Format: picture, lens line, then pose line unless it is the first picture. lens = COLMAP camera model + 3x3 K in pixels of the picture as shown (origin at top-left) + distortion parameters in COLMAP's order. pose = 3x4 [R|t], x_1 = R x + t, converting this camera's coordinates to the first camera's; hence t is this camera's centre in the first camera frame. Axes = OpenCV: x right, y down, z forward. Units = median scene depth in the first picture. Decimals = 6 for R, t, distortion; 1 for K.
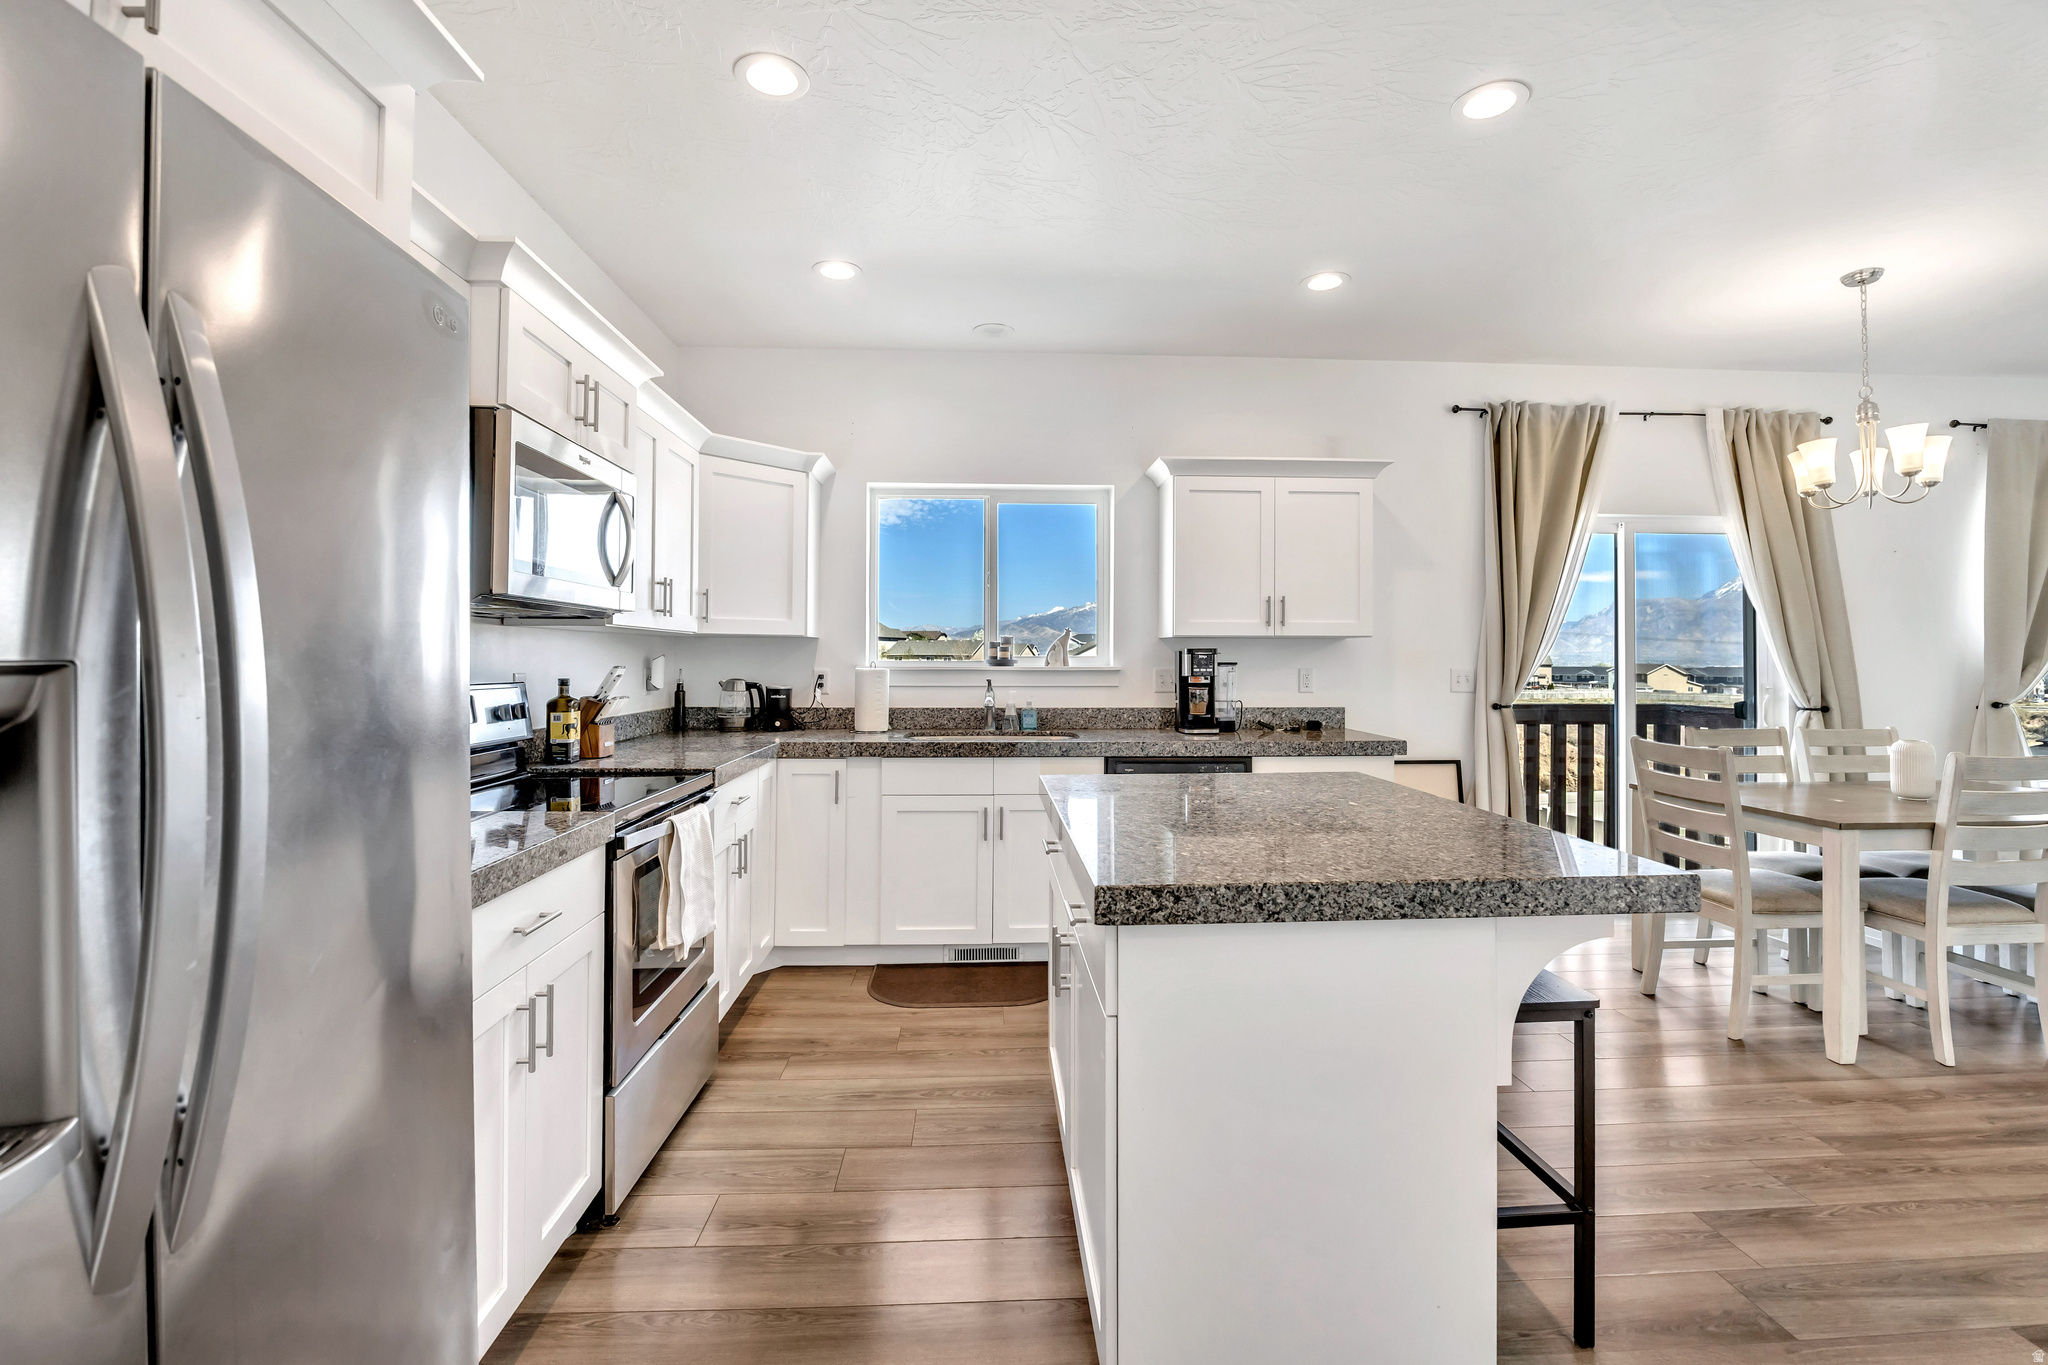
lens RADIAL K [[894.1, 0, 1030.7], [0, 894.1, 653.8], [0, 0, 1]] dist [-0.010597, -0.000267]
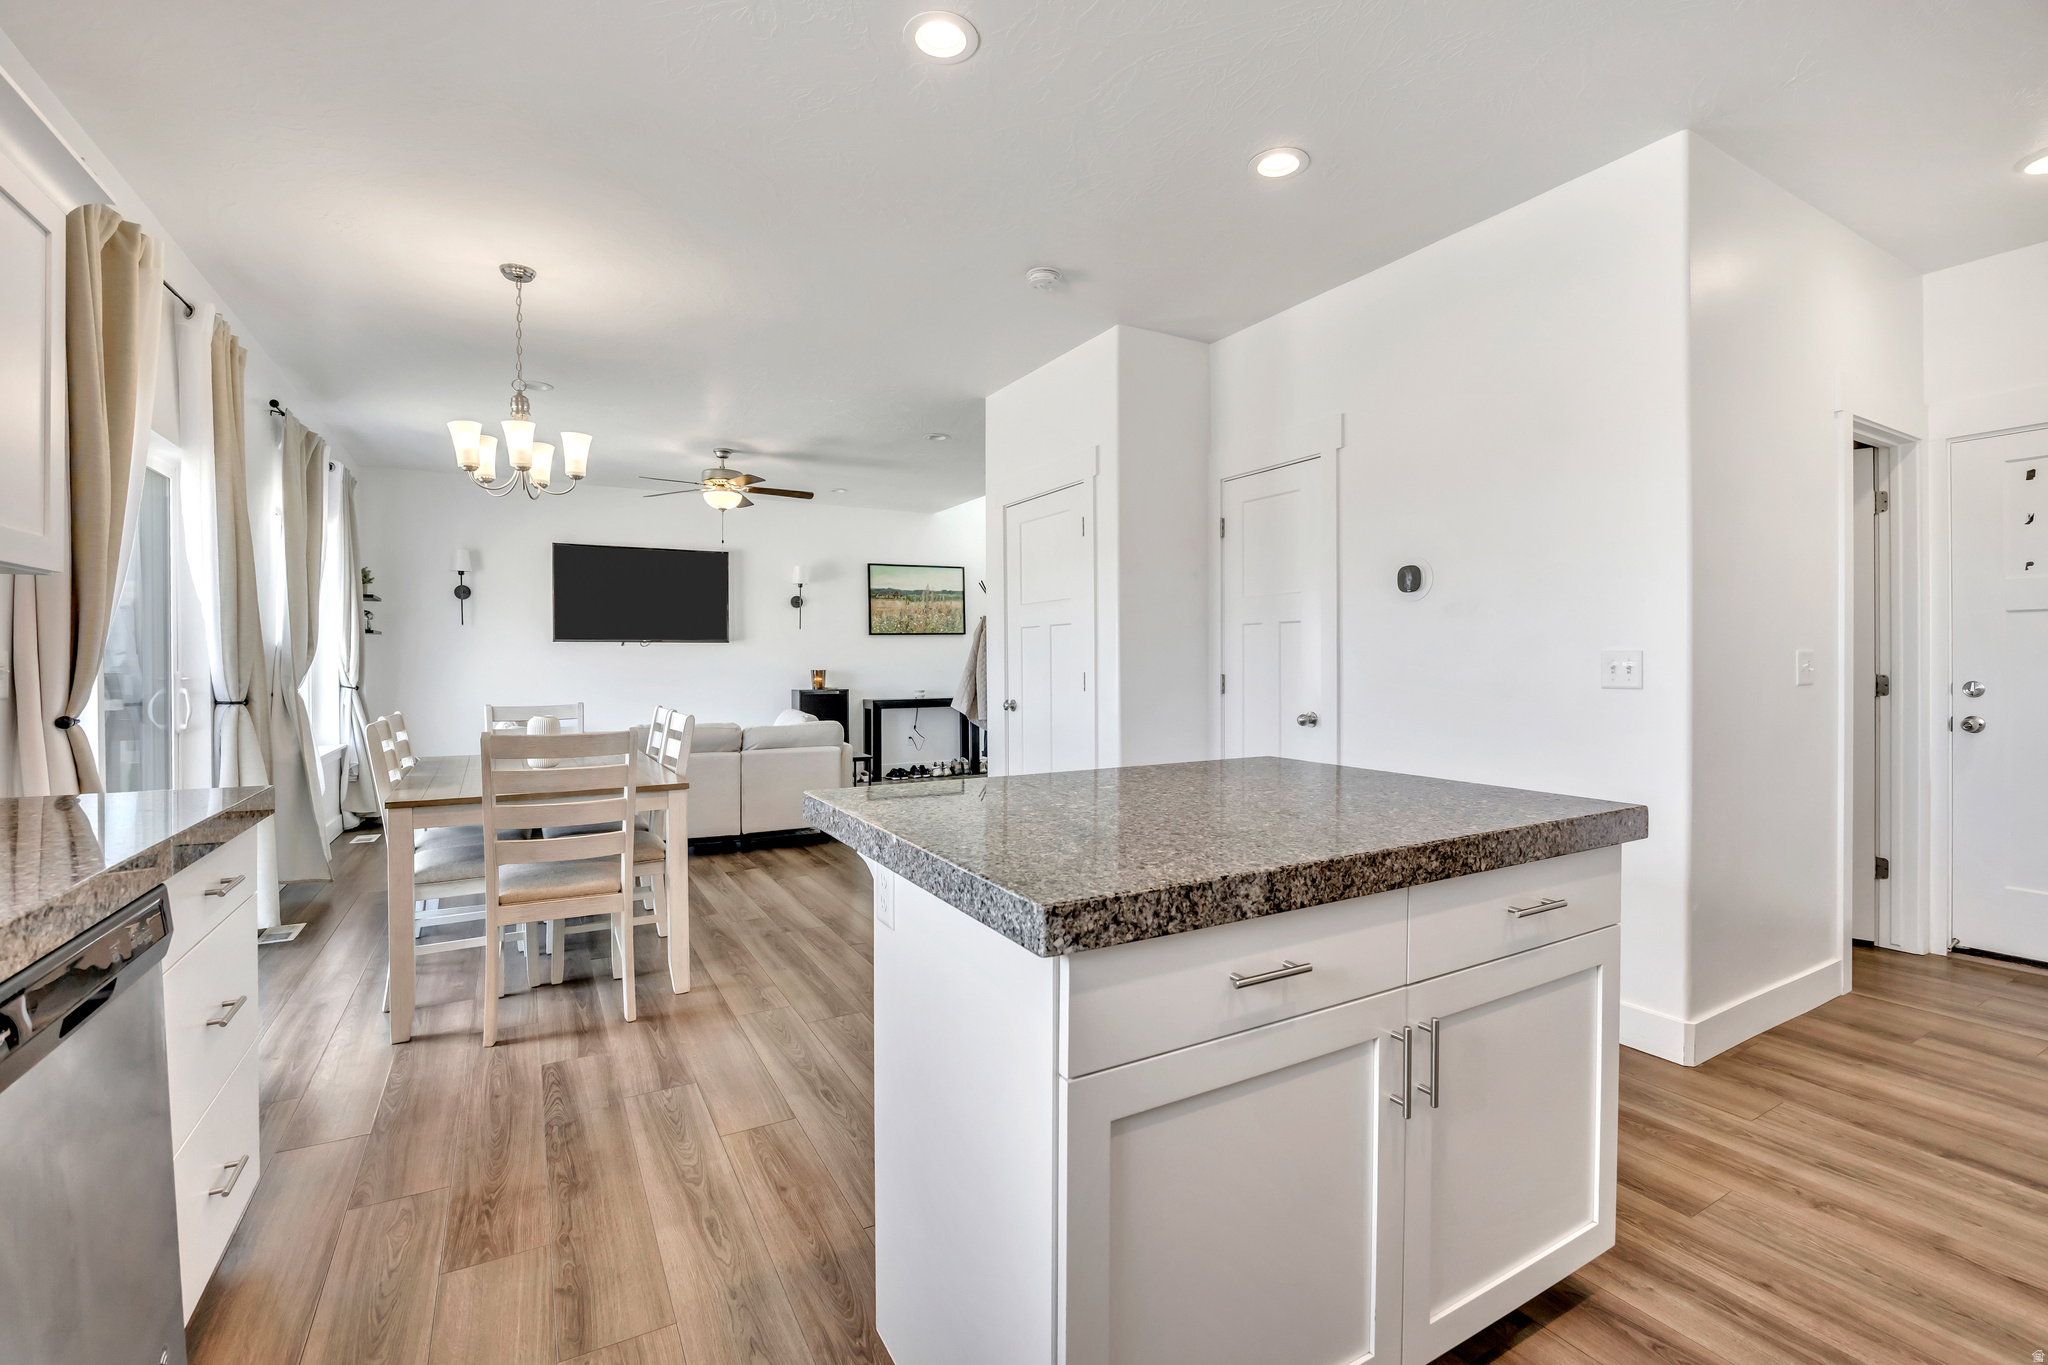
lens RADIAL K [[894.1, 0, 1013.1], [0, 894.1, 669.0], [0, 0, 1]] dist [-0.010597, -0.000267]
pose [[-0.432801, -0.010910, 0.901423, -0.212496], [-0.004455, 0.999940, 0.009963, 0.021216], [-0.901478, 0.000296, -0.432824, 0.771964]]
